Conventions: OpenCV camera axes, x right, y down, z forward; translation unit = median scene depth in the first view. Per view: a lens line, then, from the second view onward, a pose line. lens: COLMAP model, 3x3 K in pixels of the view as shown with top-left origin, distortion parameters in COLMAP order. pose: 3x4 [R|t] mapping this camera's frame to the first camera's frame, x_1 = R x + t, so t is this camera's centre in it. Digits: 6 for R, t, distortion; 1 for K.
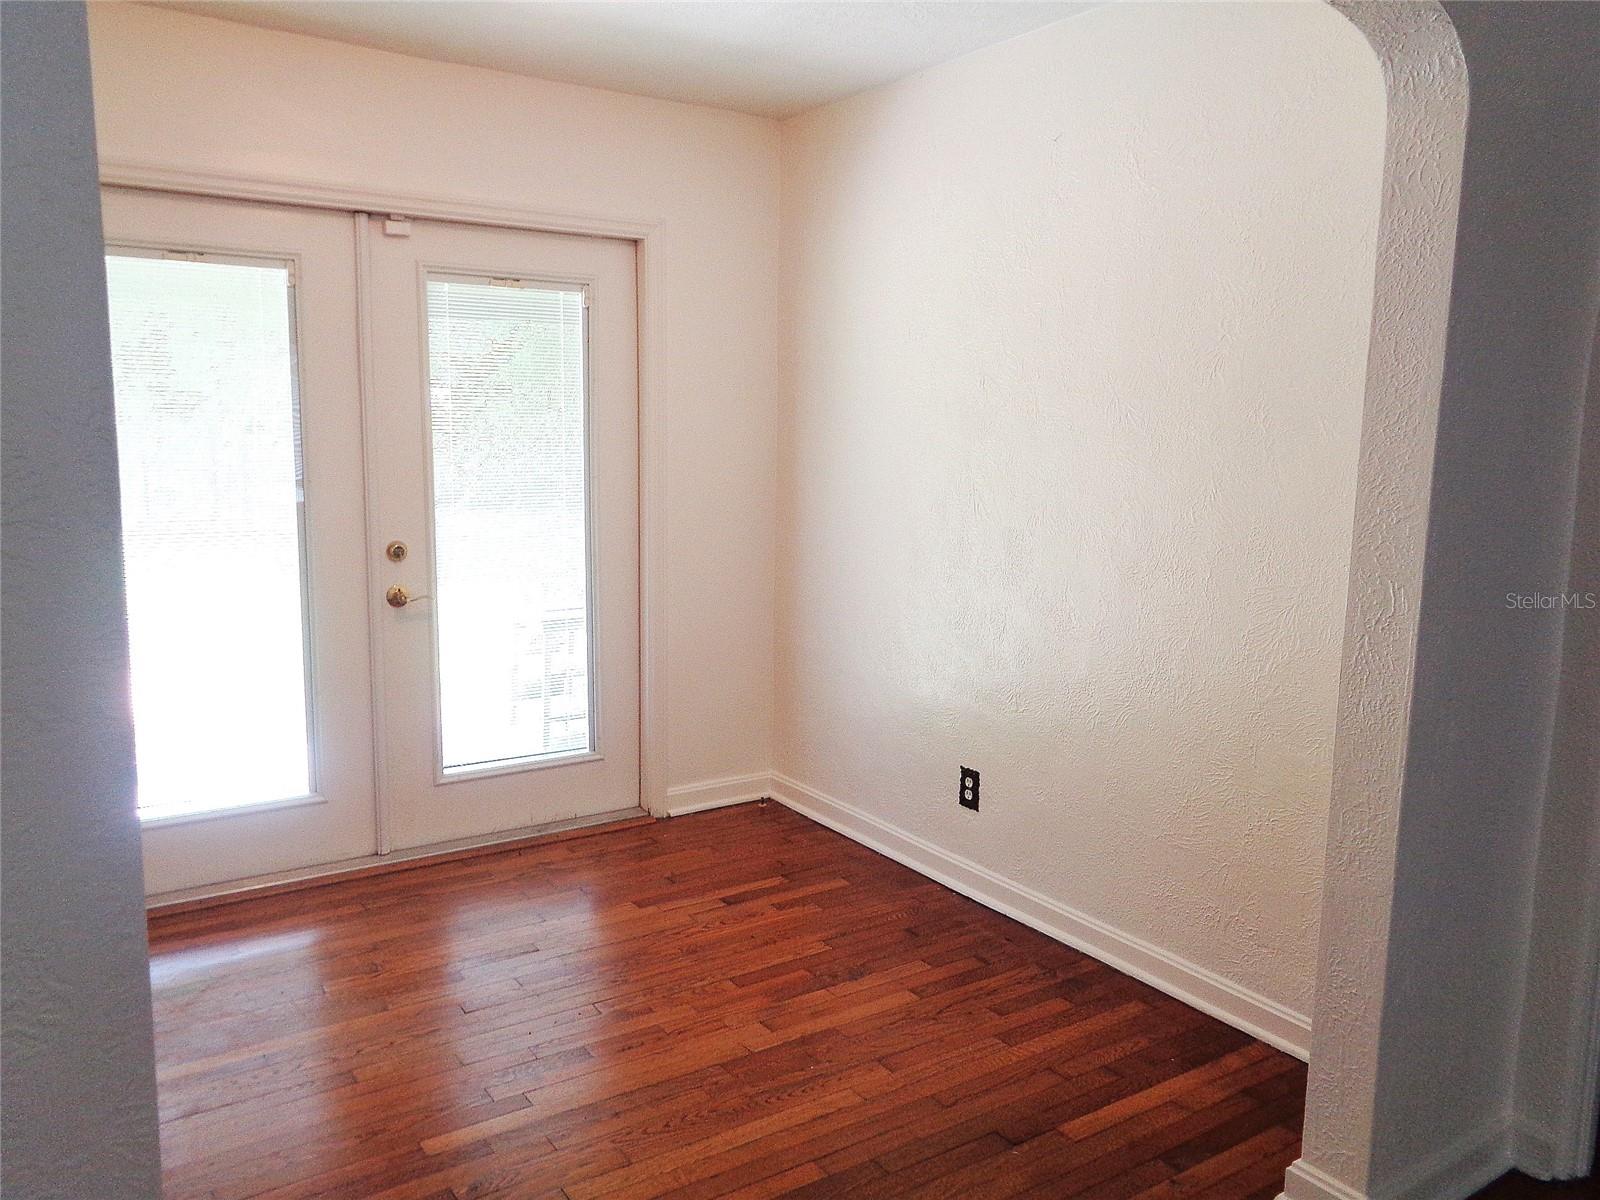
lens RADIAL K [[1205.7, 0, 800.0], [0, 1205.7, 600.0], [0, 0, 1]] dist [0.011450, -0.001571]
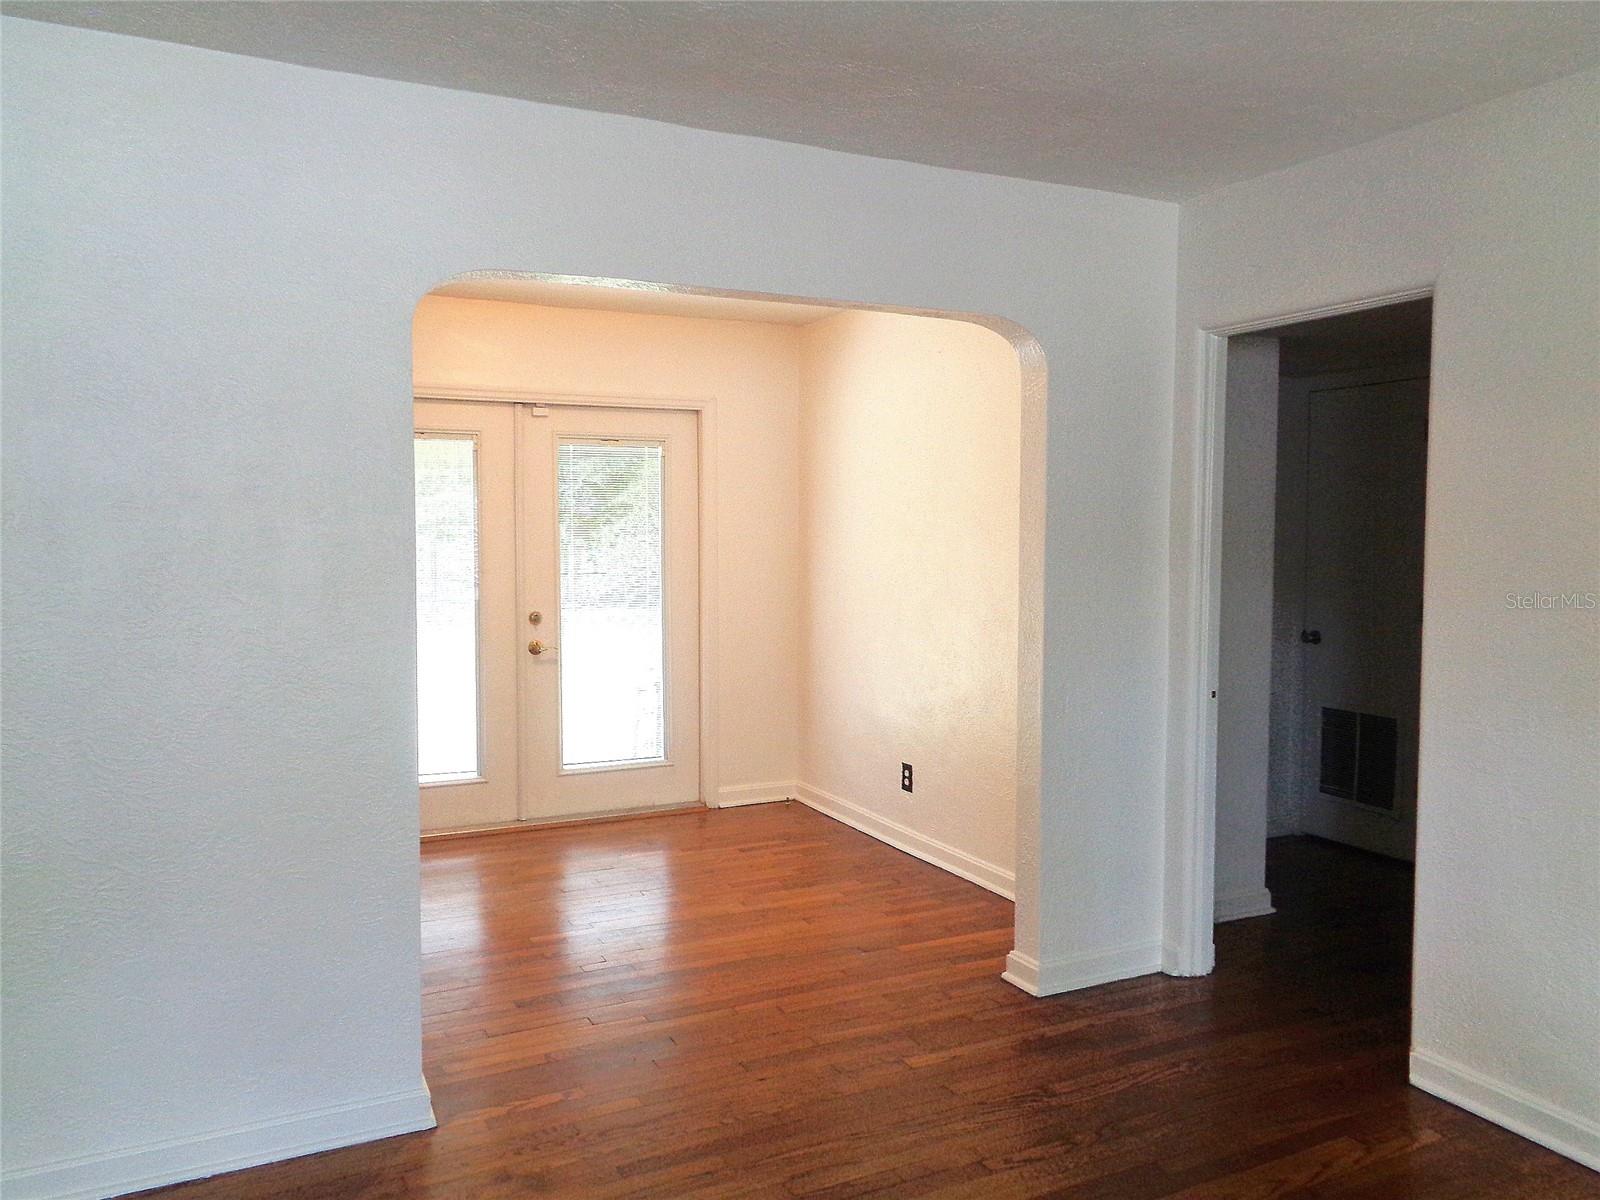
lens RADIAL K [[1205.7, 0, 800.0], [0, 1205.7, 600.0], [0, 0, 1]] dist [0.011450, -0.001571]
pose [[0.991384, -0.005300, -0.130879, 0.196976], [-0.005803, 0.996423, -0.084302, 0.063467], [0.130857, 0.084335, 0.987808, -0.464998]]
